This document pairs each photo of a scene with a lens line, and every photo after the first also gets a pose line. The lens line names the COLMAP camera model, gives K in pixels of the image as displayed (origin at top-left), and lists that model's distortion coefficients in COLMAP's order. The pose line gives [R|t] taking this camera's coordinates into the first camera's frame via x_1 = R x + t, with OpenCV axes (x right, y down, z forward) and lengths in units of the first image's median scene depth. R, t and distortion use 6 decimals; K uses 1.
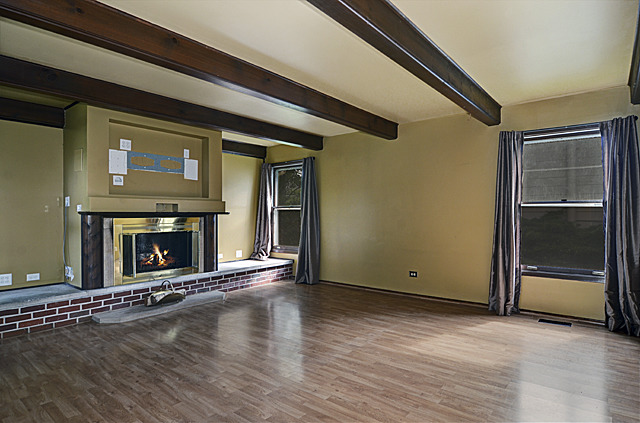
lens RADIAL K [[361.1, 0, 320.9], [0, 361.1, 211.4], [0, 0, 1]] dist [0.016864, -0.002303]
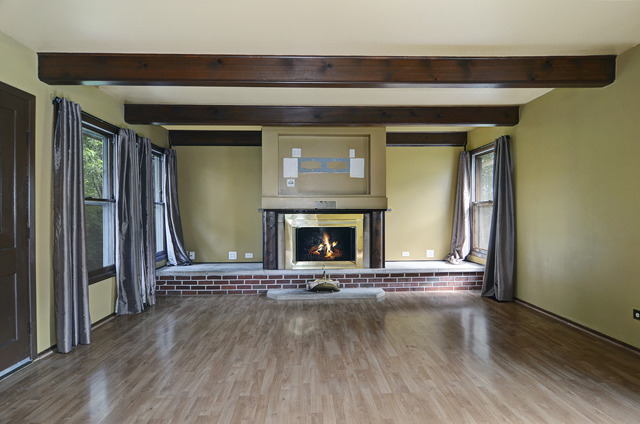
lens RADIAL K [[350.6, 0, 321.4], [0, 350.6, 215.8], [0, 0, 1]] dist [-0.003950, -0.003374]
pose [[0.662507, 0.011504, -0.748967, 0.358979], [0.007754, 0.999723, 0.022214, -0.001209], [0.749015, -0.020524, 0.662235, 0.279104]]
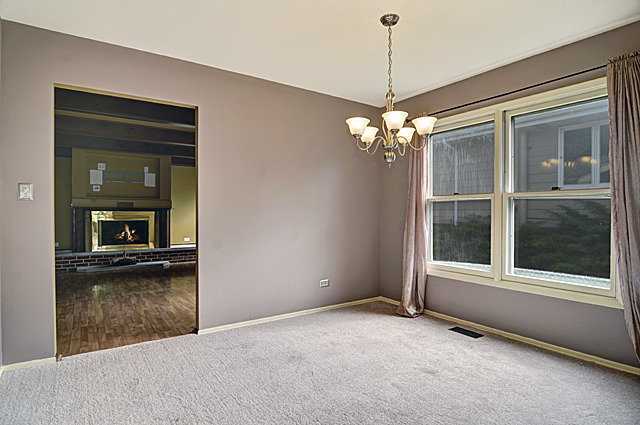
lens RADIAL K [[352.6, 0, 320.1], [0, 352.6, 211.5], [0, 0, 1]] dist [-0.001116, -0.000963]
pose [[0.959574, 0.010857, -0.281248, 0.809983], [-0.007249, 0.999878, 0.013864, -0.009096], [0.281364, -0.011265, 0.959535, -0.235811]]
